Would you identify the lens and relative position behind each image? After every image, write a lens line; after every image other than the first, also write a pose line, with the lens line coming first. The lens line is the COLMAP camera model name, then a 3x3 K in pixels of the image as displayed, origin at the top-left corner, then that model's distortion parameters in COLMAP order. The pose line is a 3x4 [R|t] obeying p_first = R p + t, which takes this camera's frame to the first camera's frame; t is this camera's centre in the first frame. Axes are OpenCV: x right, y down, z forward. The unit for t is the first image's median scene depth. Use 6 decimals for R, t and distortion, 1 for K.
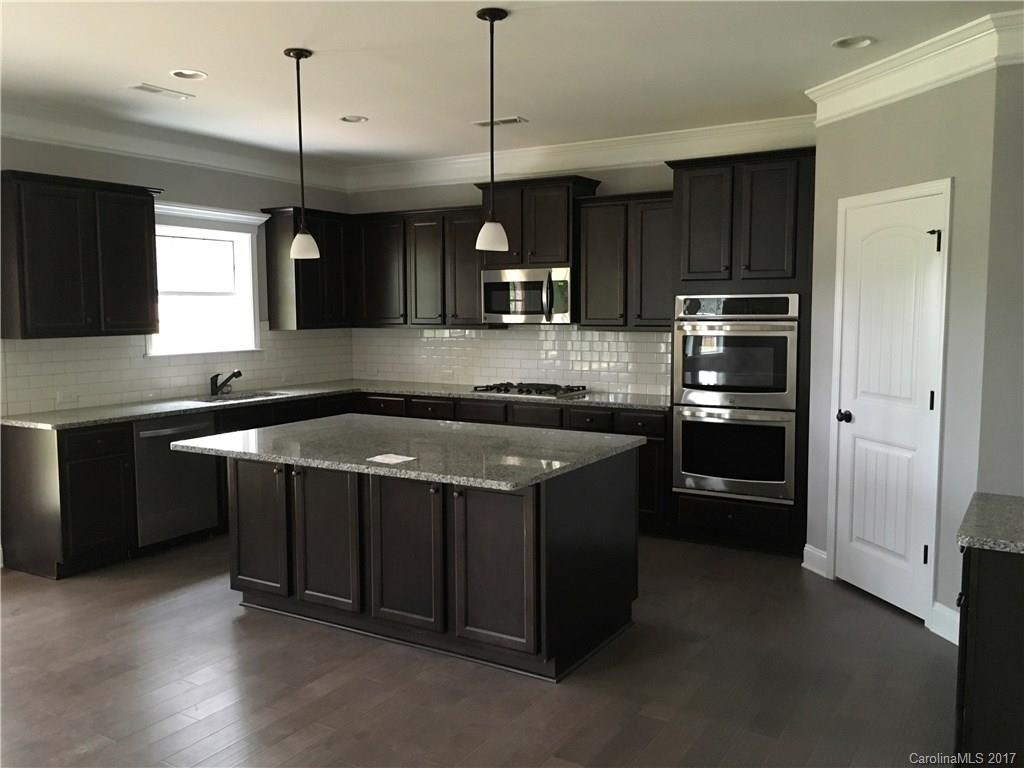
lens RADIAL K [[874.6, 0, 512.0], [0, 874.6, 384.0], [0, 0, 1]] dist [0.054068, 0.000859]
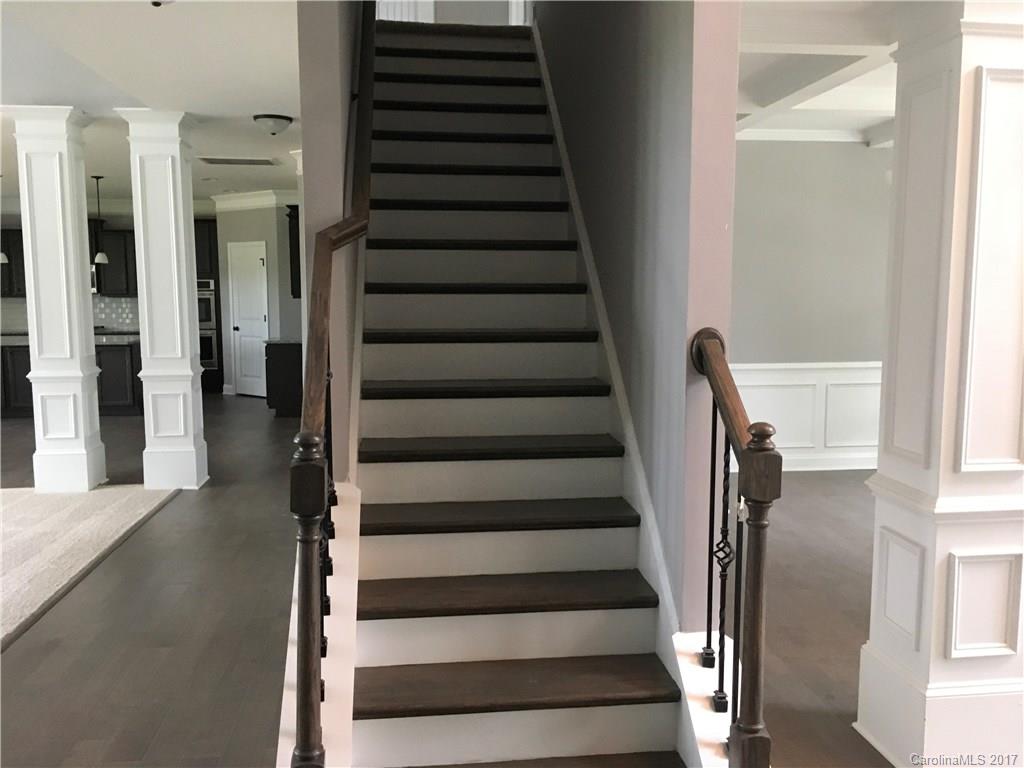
lens RADIAL K [[874.6, 0, 512.0], [0, 874.6, 384.0], [0, 0, 1]] dist [0.054068, 0.000859]
pose [[0.785503, -0.064860, 0.615450, -0.536204], [0.054585, 0.997878, 0.035495, 0.140908], [-0.616446, 0.005713, 0.787376, -1.401576]]
